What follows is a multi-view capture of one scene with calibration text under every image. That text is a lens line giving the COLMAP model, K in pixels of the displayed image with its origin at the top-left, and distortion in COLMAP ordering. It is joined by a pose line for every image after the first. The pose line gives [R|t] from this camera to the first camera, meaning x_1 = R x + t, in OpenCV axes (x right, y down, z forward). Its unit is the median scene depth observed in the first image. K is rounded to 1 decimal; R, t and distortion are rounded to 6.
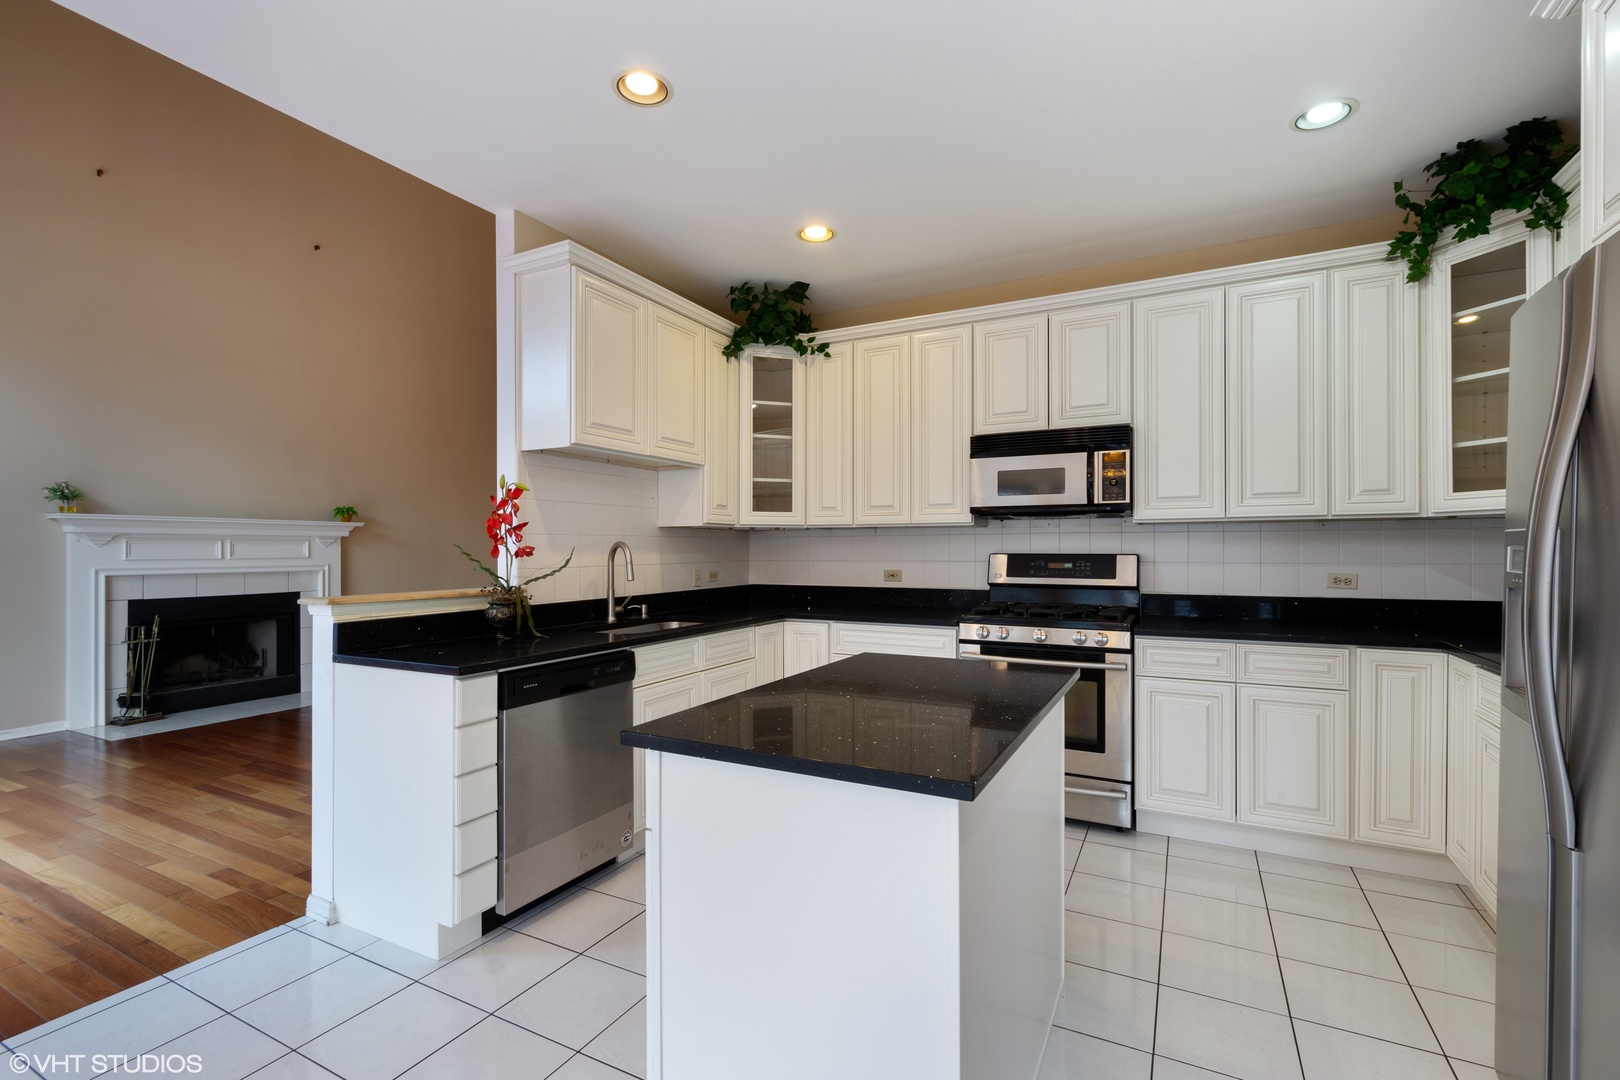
lens RADIAL K [[715.3, 0, 810.6], [0, 715.3, 548.5], [0, 0, 1]] dist [0.001468, 0.001861]
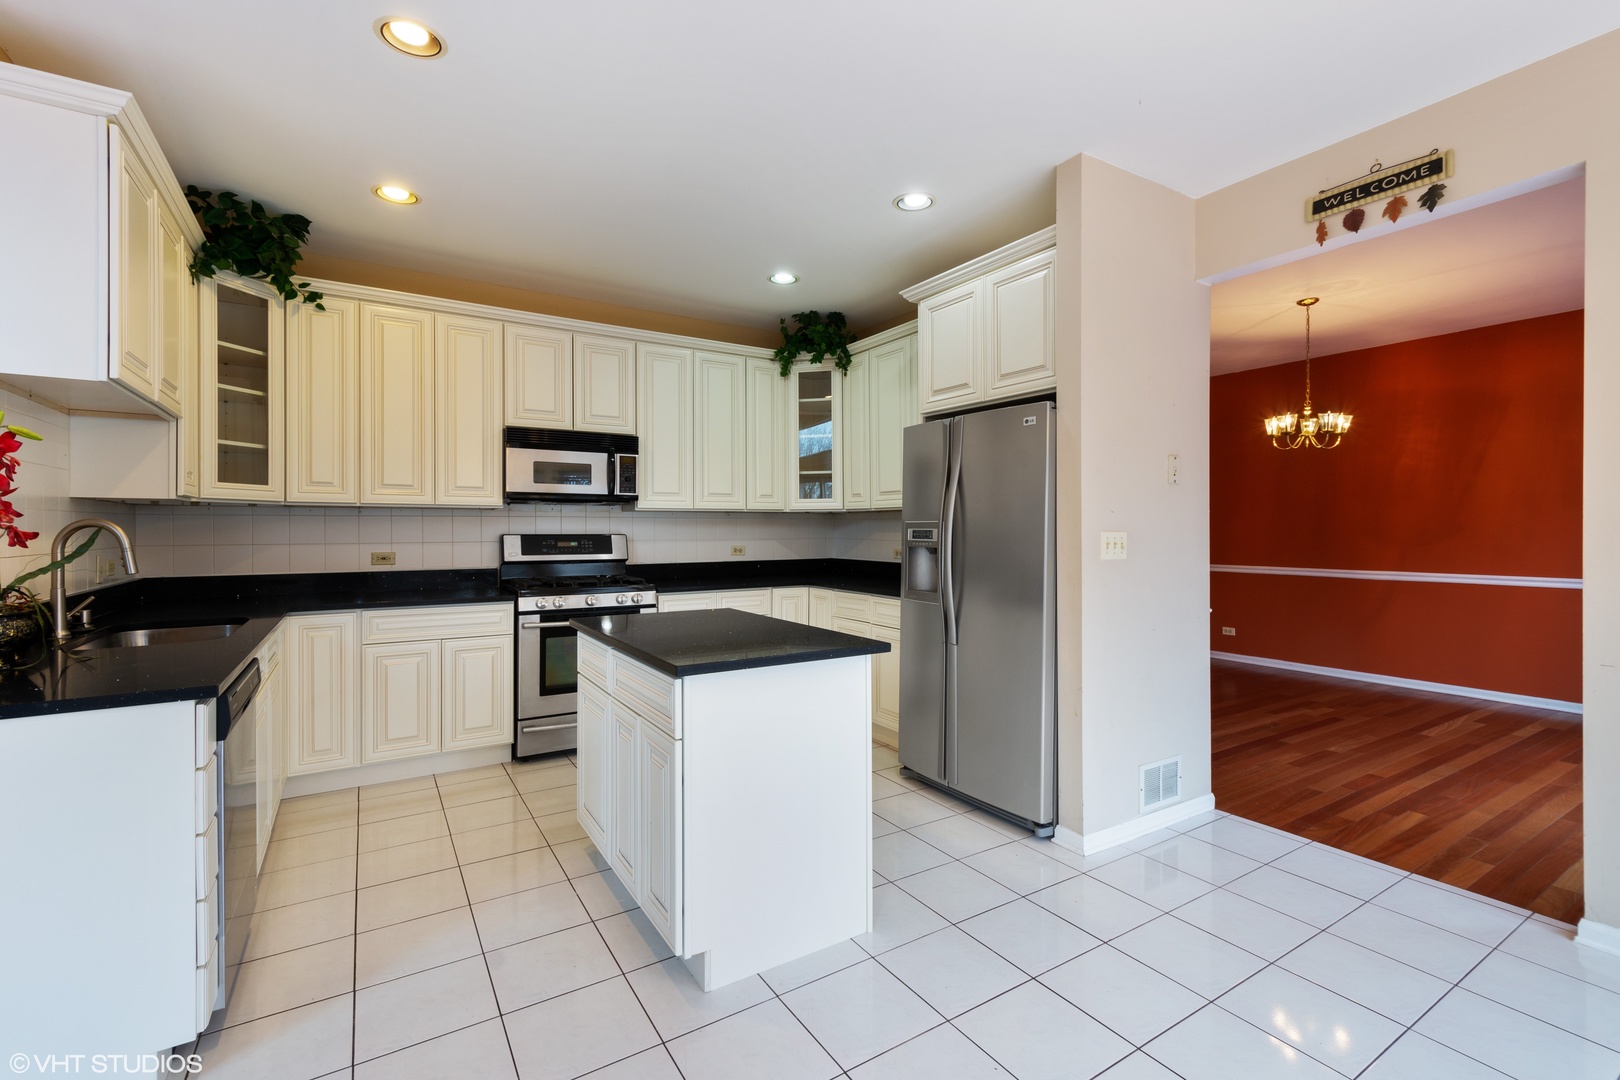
lens RADIAL K [[715.3, 0, 801.2], [0, 715.3, 533.7], [0, 0, 1]] dist [0.001468, 0.001861]
pose [[0.509707, -0.002001, 0.860346, -0.491422], [0.000510, 0.999998, 0.002024, 0.004235], [-0.860348, -0.000592, 0.509707, 0.060413]]
